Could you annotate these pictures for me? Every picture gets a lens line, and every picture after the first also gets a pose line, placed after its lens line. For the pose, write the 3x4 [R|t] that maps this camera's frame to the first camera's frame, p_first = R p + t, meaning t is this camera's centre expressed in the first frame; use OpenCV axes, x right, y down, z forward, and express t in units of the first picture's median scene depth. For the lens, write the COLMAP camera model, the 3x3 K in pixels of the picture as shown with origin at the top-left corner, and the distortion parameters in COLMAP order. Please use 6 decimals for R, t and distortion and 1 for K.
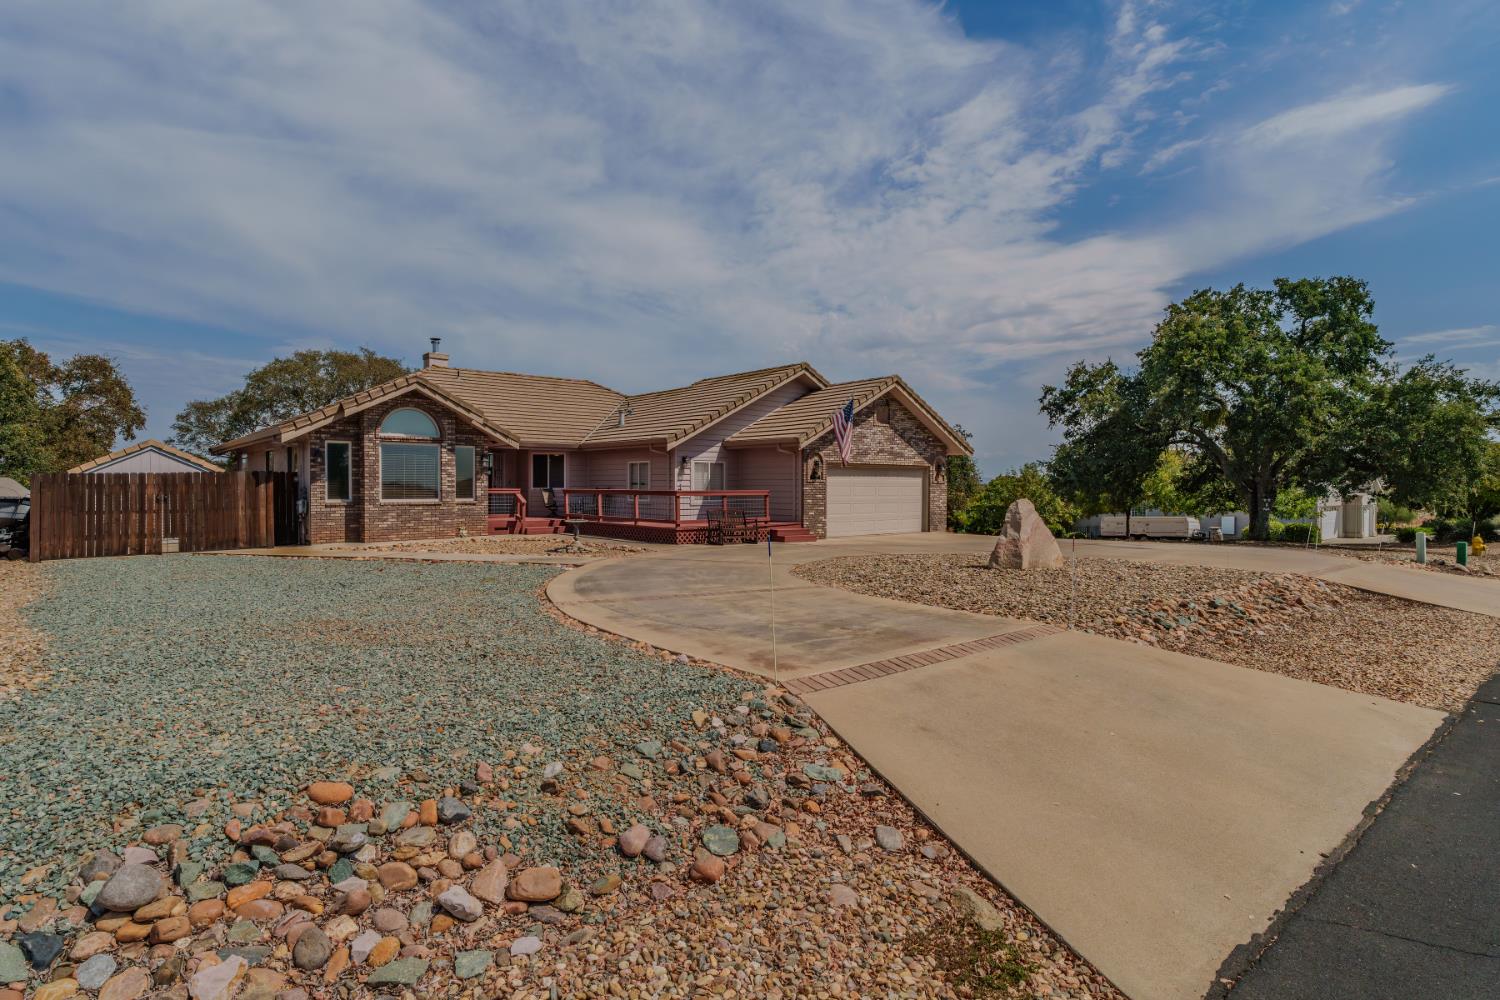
lens RADIAL K [[784.2, 0, 747.9], [0, 784.2, 480.0], [0, 0, 1]] dist [-0.015221, -0.000099]
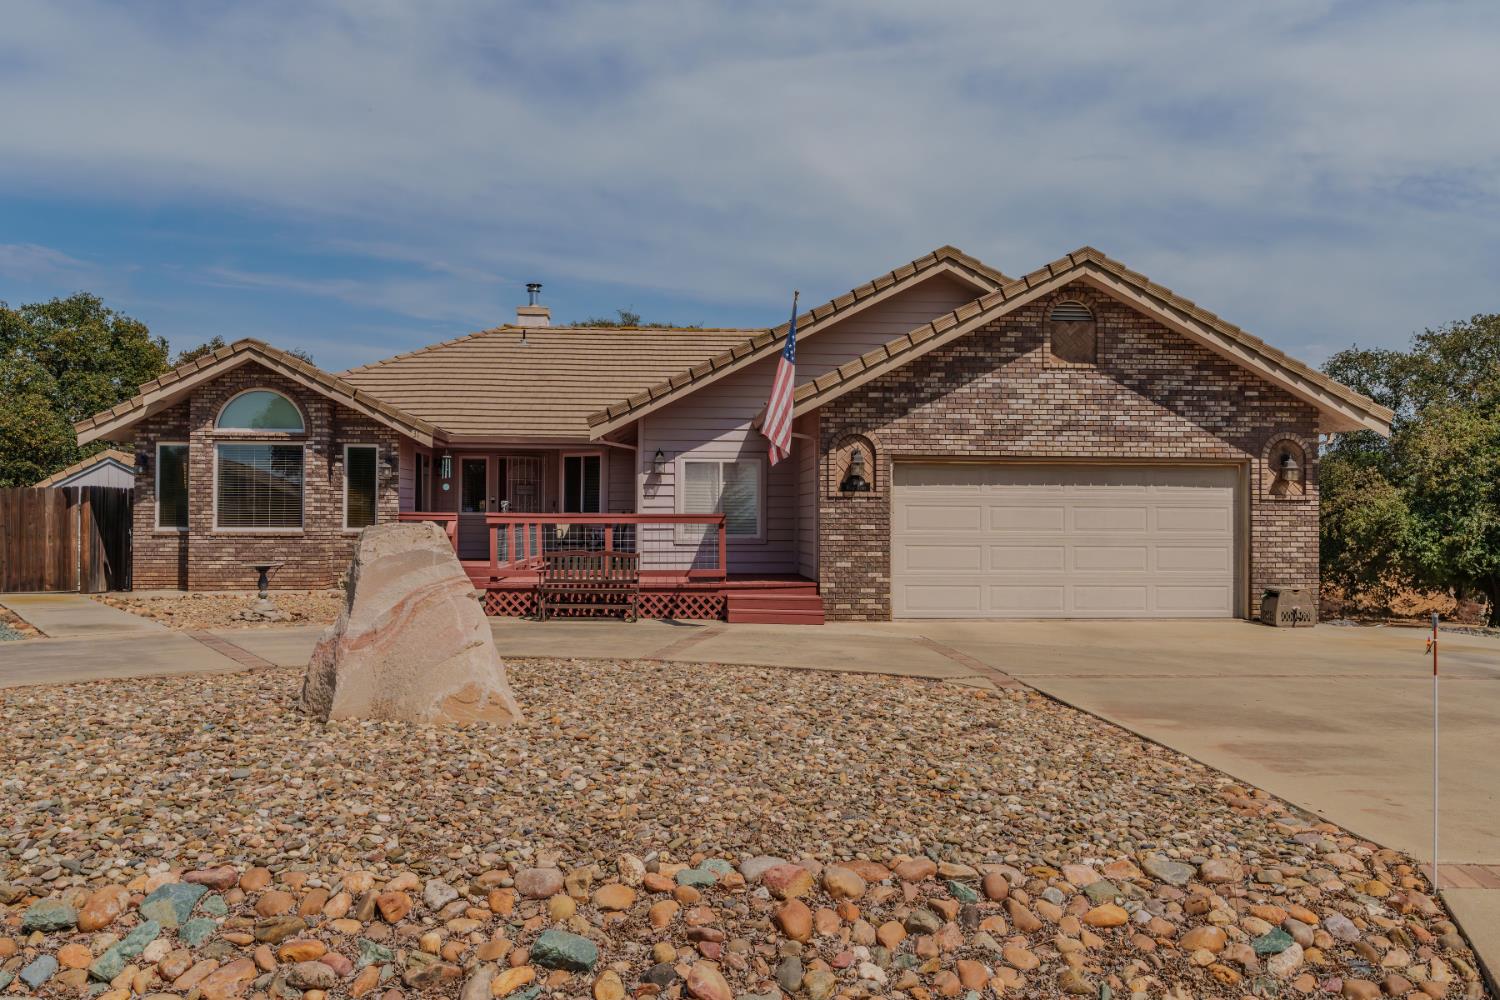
lens RADIAL K [[1247.9, 0, 744.4], [0, 1247.9, 452.7], [0, 0, 1]] dist [-0.002074, 0.008113]
pose [[0.800958, -0.030087, -0.597964, 0.472437], [0.002262, 0.998881, -0.047230, 0.011104], [0.598716, 0.036477, 0.800130, 0.362098]]
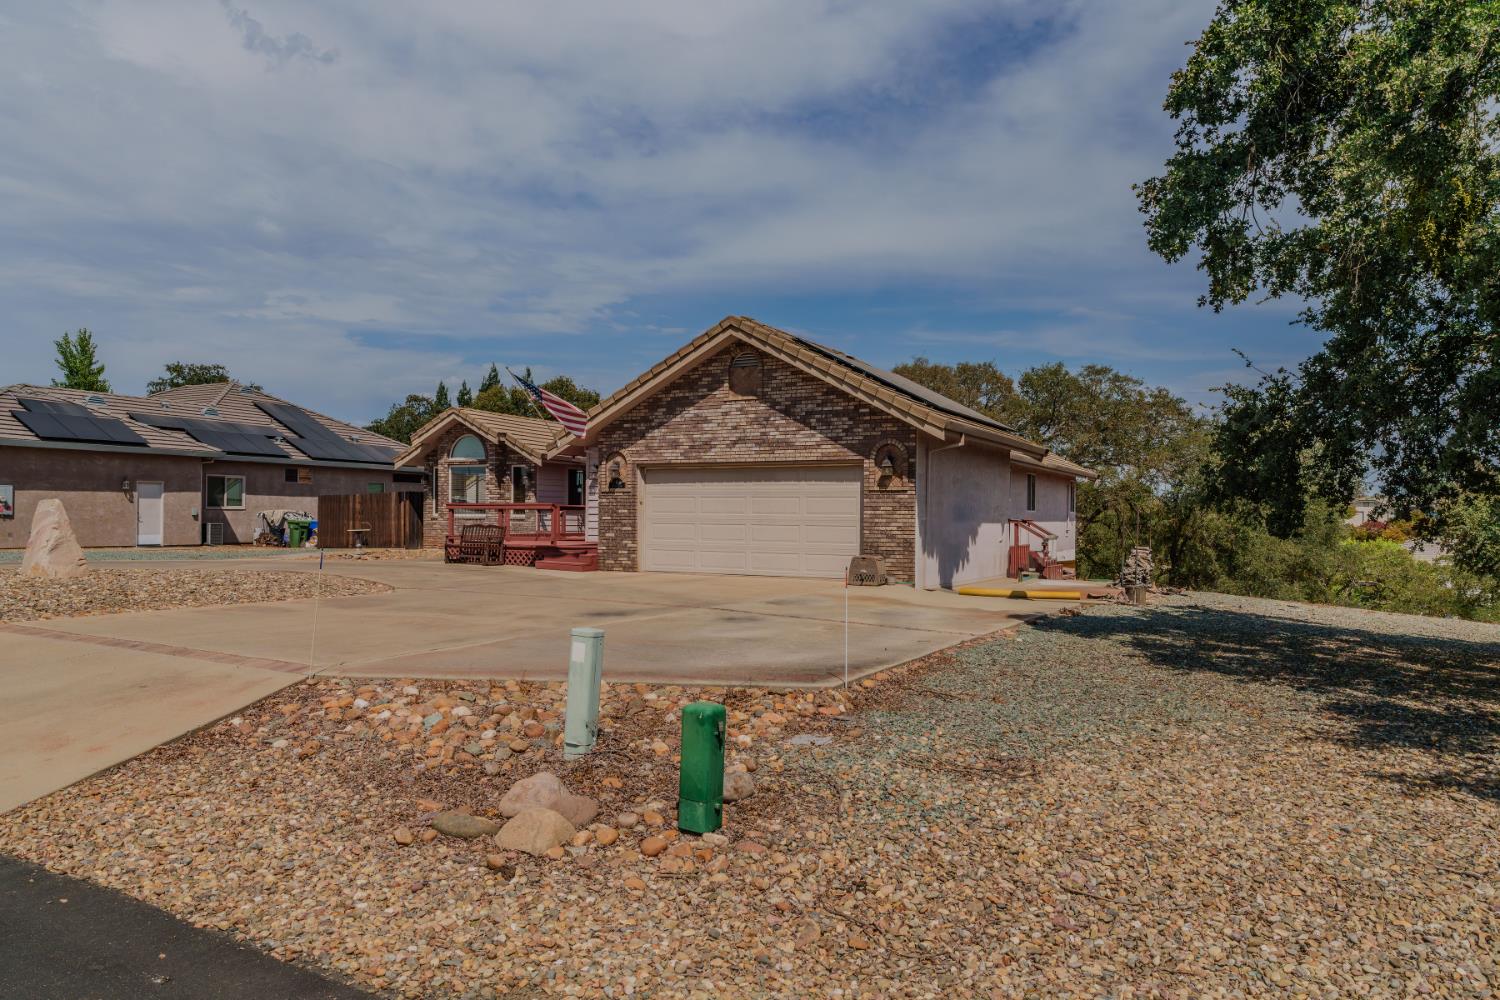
lens RADIAL K [[1008.8, 0, 744.8], [0, 1008.8, 501.4], [0, 0, 1]] dist [-0.001727, -0.000364]
pose [[0.350038, -0.013700, -0.936635, 0.990561], [0.000413, 0.999895, -0.014471, 0.024776], [0.936735, 0.004679, 0.350007, 0.776366]]
